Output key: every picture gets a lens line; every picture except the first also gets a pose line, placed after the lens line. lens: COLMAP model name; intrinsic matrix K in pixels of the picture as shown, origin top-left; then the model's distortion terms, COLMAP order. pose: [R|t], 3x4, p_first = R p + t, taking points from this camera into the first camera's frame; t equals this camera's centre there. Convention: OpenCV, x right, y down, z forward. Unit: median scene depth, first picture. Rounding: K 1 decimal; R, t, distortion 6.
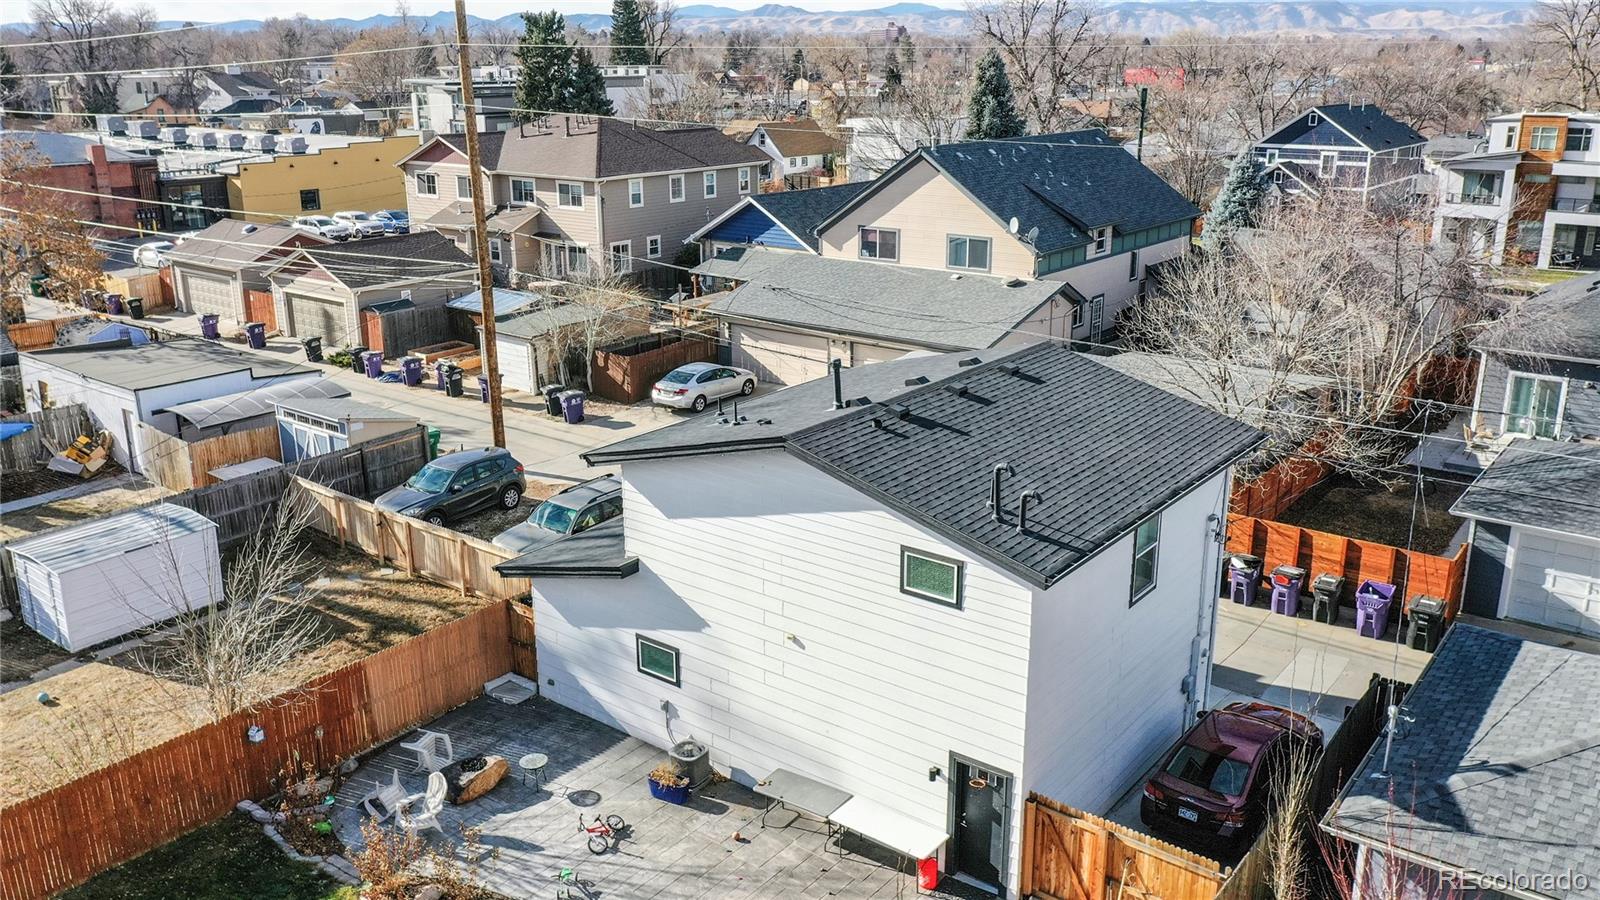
lens RADIAL K [[1261.9, 0, 807.4], [0, 1261.9, 448.9], [0, 0, 1]] dist [-0.008648, 0.003166]
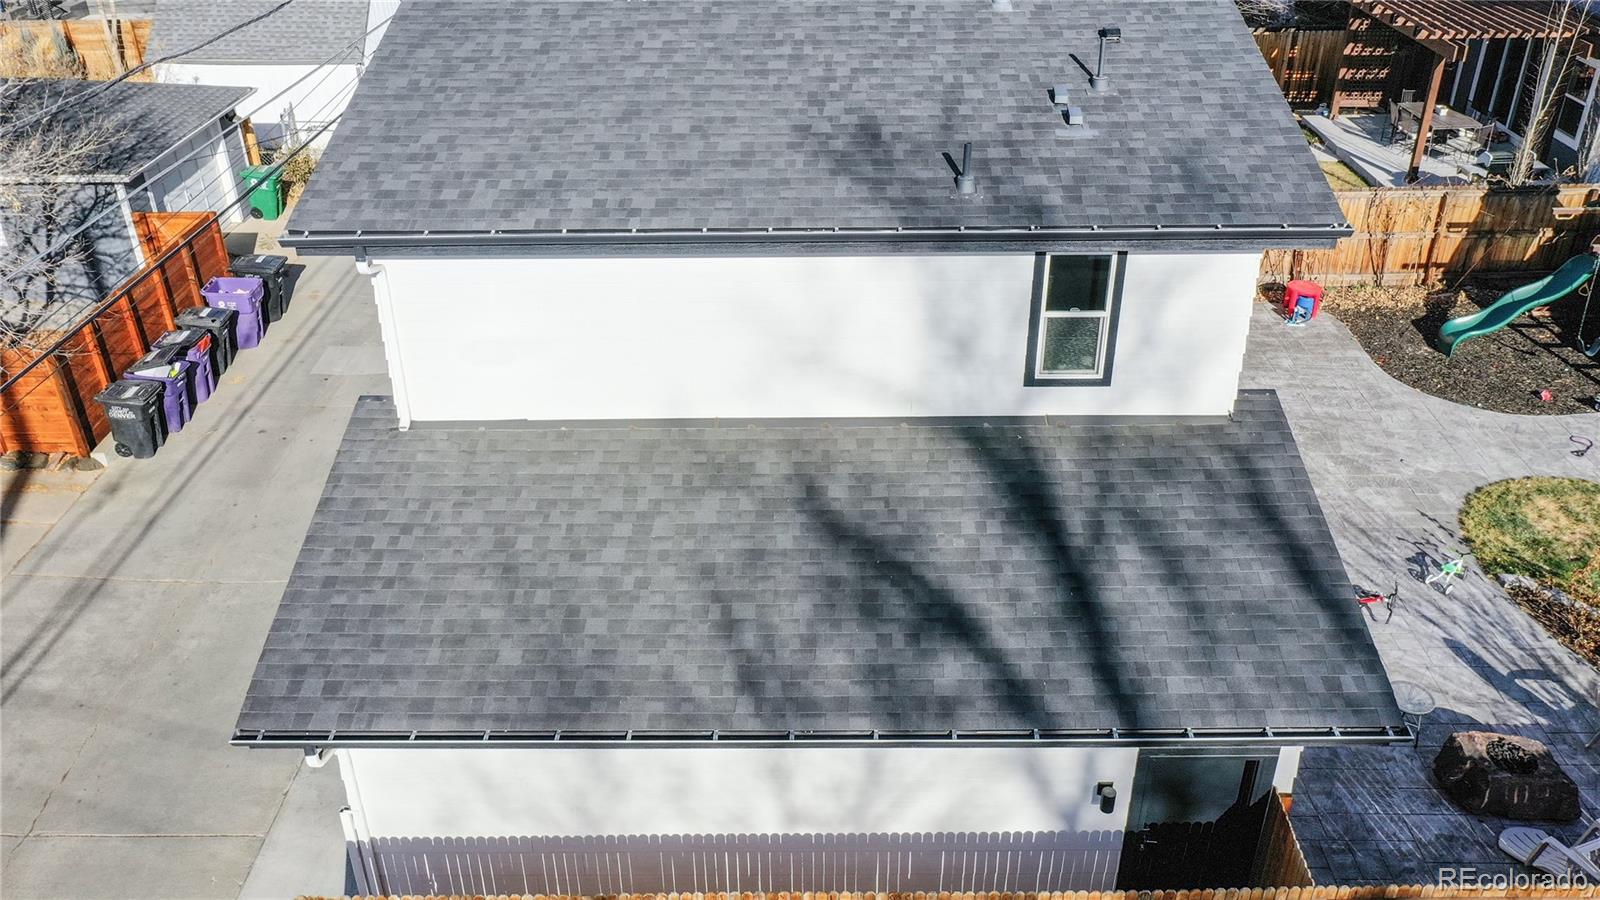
lens RADIAL K [[1261.9, 0, 806.8], [0, 1261.9, 443.6], [0, 0, 1]] dist [-0.008648, 0.003166]
pose [[-0.612109, -0.390232, 0.687780, -0.196248], [0.244585, 0.733679, 0.633950, -0.132418], [-0.751998, 0.556267, -0.353646, 0.661807]]
